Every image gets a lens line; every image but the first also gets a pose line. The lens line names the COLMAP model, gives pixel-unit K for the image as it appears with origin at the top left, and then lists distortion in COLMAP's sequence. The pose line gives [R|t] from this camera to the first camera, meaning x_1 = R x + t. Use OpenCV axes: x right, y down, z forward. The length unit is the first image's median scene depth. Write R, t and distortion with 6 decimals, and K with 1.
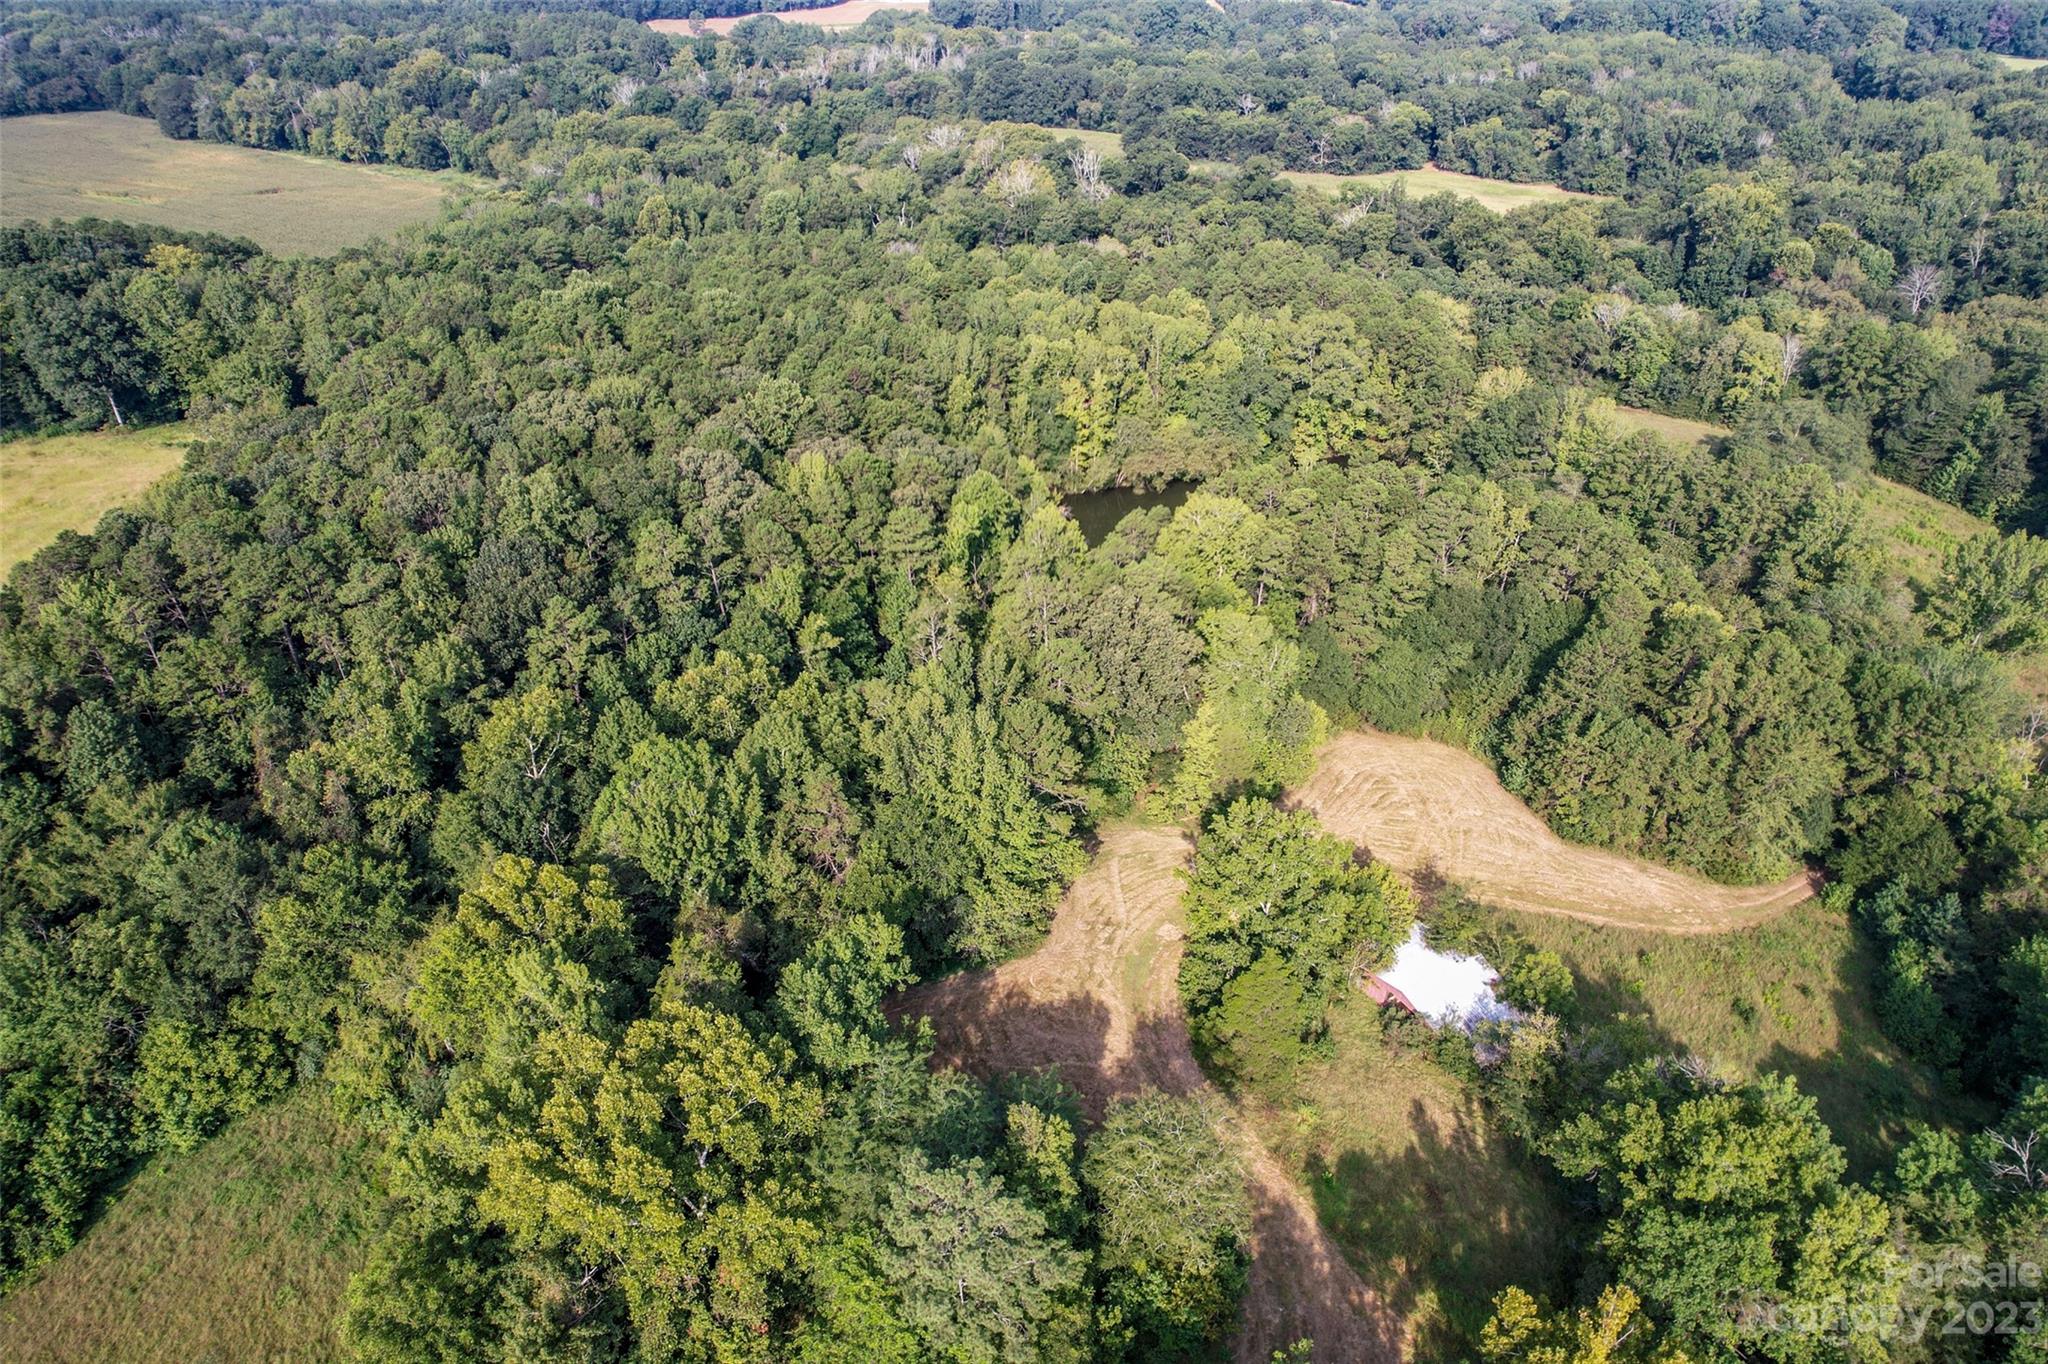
lens RADIAL K [[1305.1, 0, 1033.1], [0, 1305.1, 693.8], [0, 0, 1]] dist [-0.079018, 0.073651]
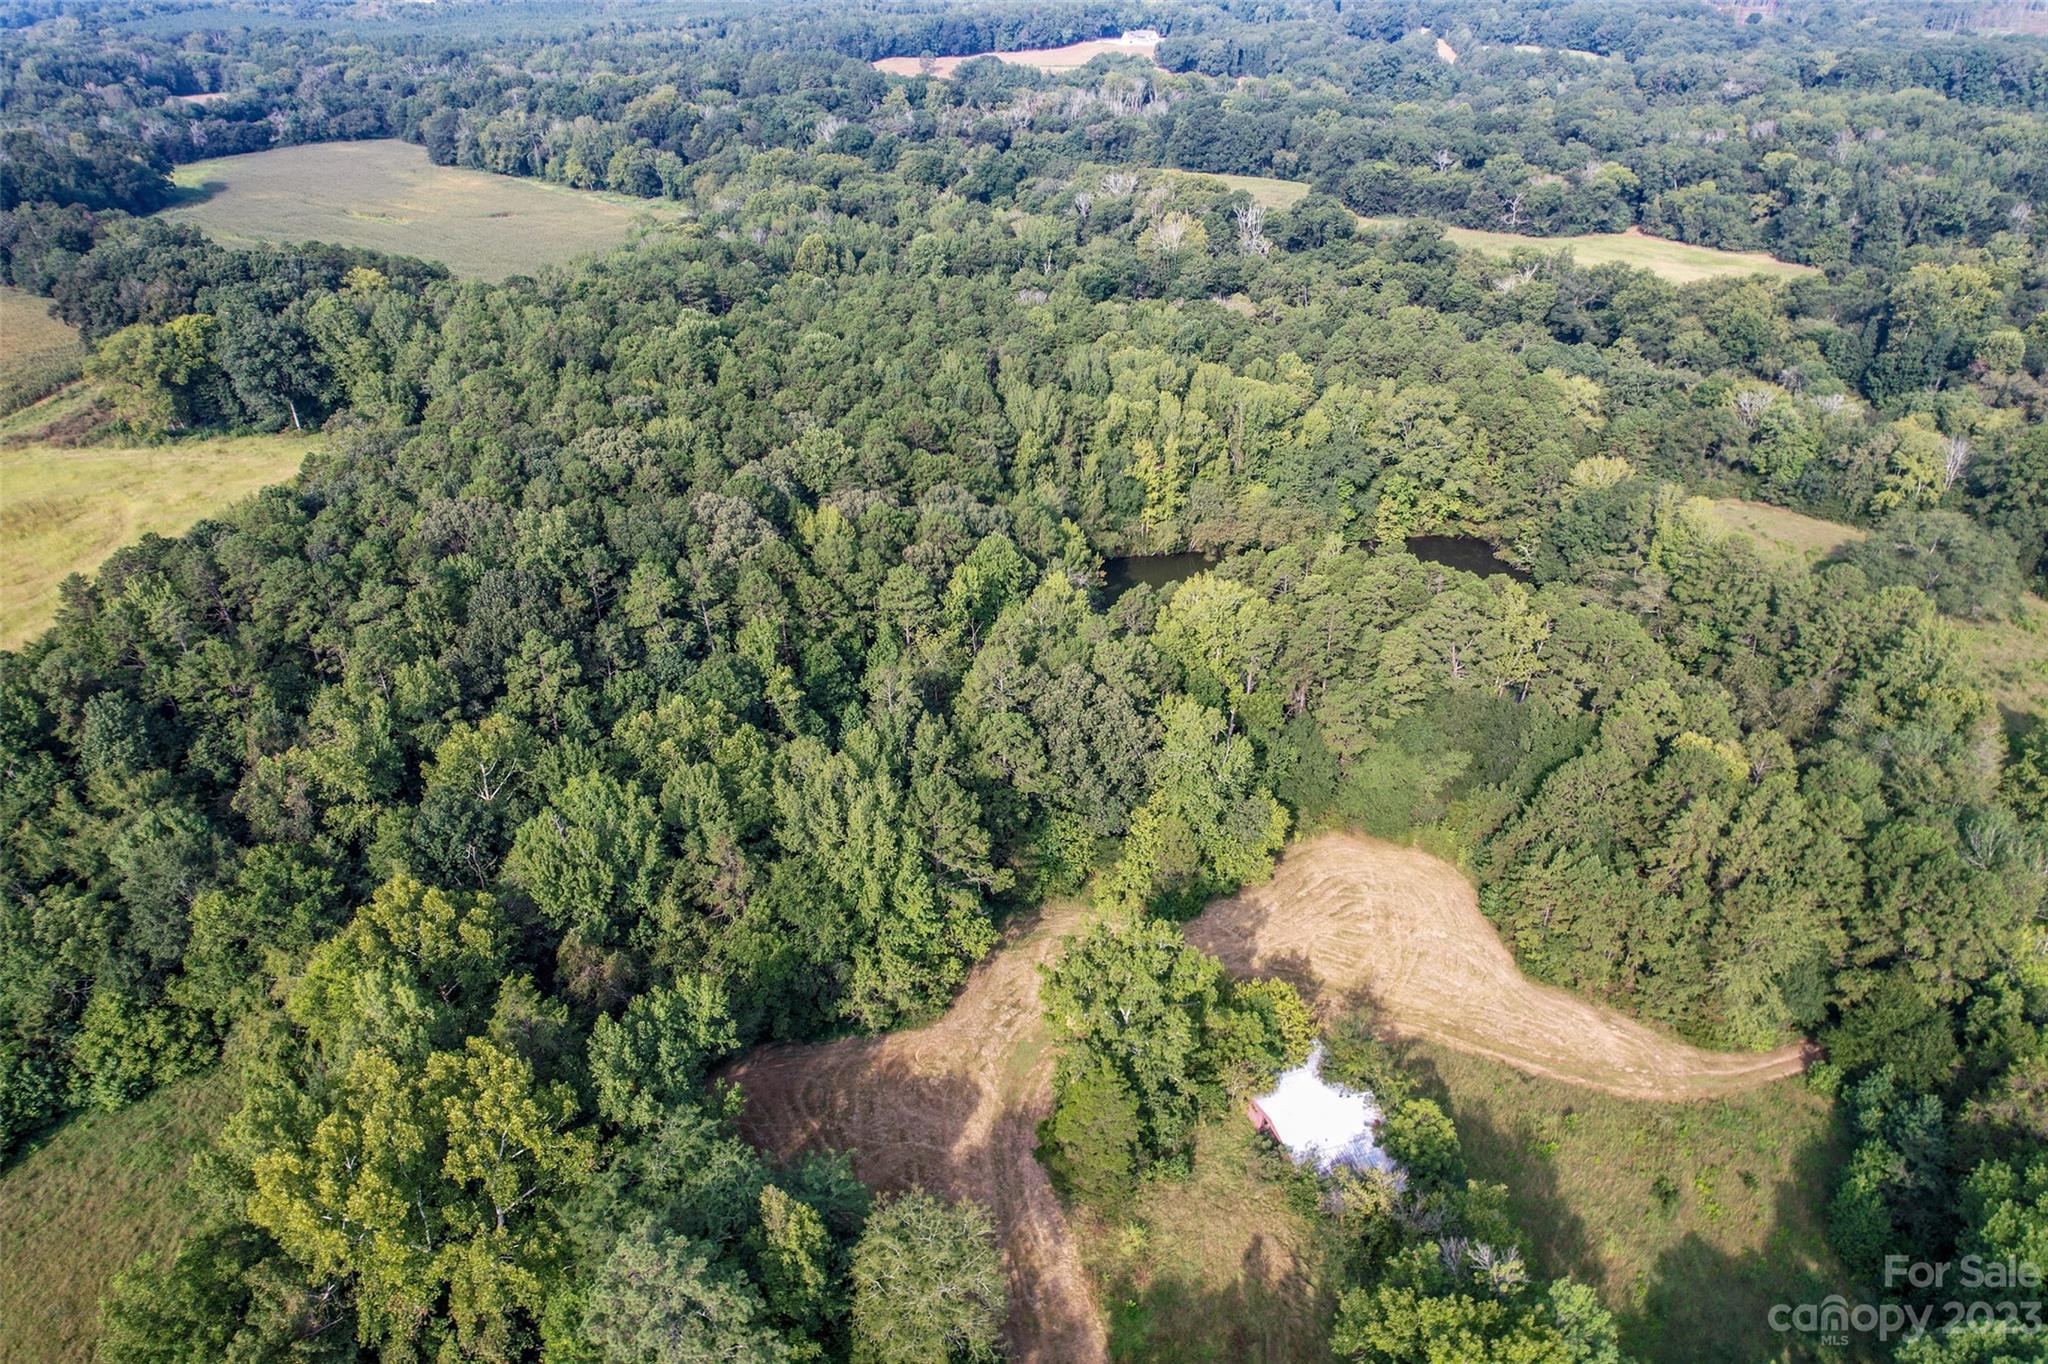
lens RADIAL K [[1307.8, 0, 1033.1], [0, 1307.8, 693.6], [0, 0, 1]] dist [-0.081612, 0.076579]
pose [[0.983586, 0.089867, -0.156468, 0.209017], [-0.093721, 0.995446, -0.017416, -0.044382], [0.154190, 0.031794, 0.987529, 0.018767]]
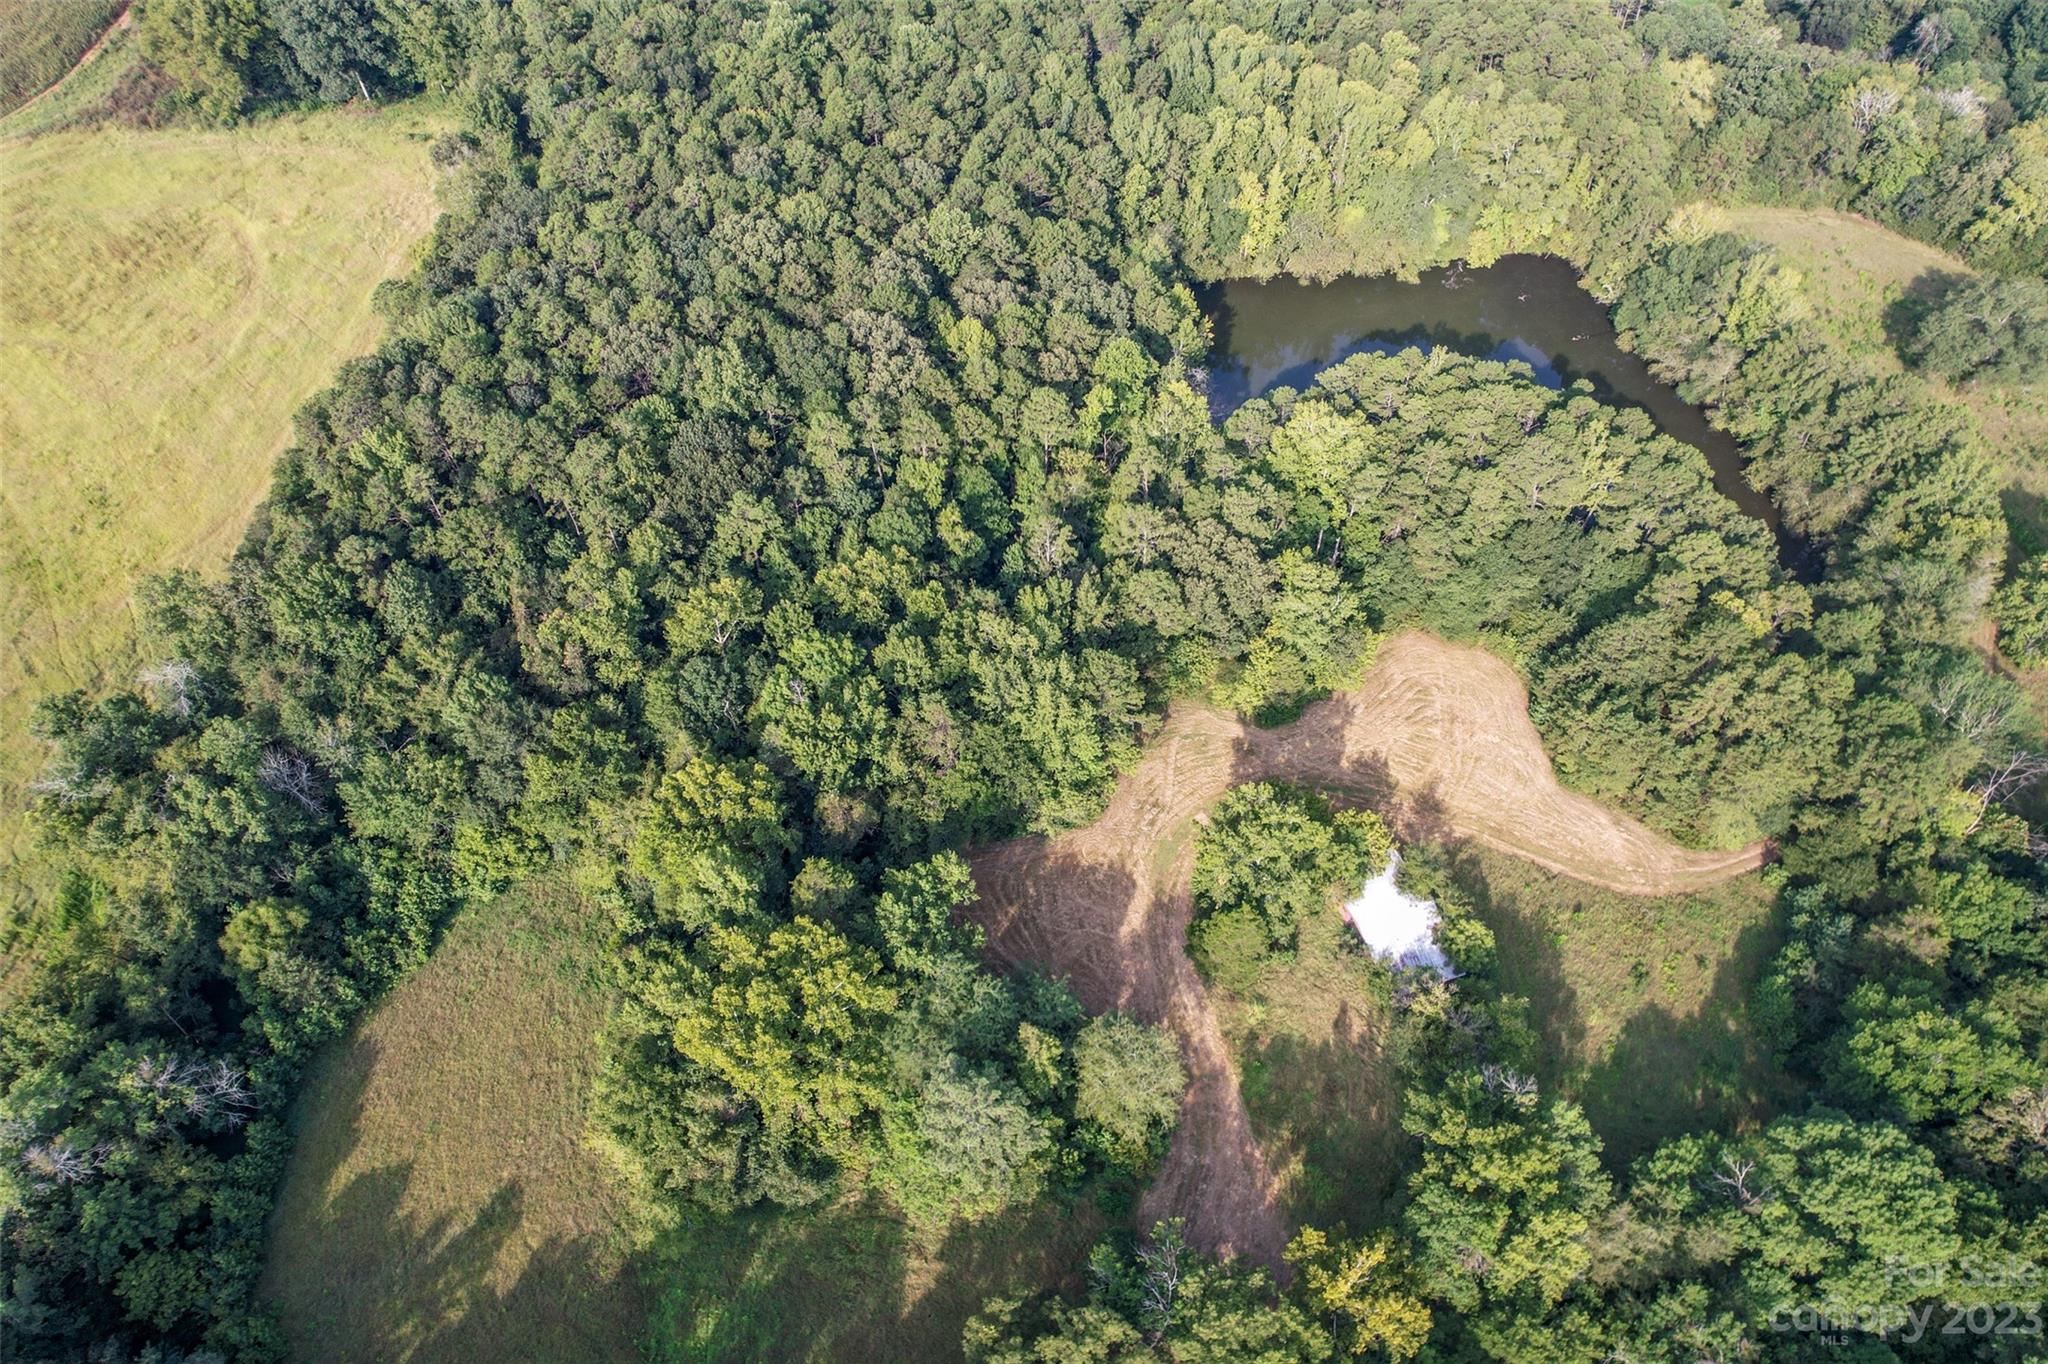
lens RADIAL K [[1301.6, 0, 1033.3], [0, 1301.6, 699.0], [0, 0, 1]] dist [-0.074613, 0.065079]
pose [[0.981690, 0.149807, -0.117652, 0.075953], [-0.097434, 0.925644, 0.365635, -0.374313], [0.163678, -0.347477, 0.923292, -0.148303]]
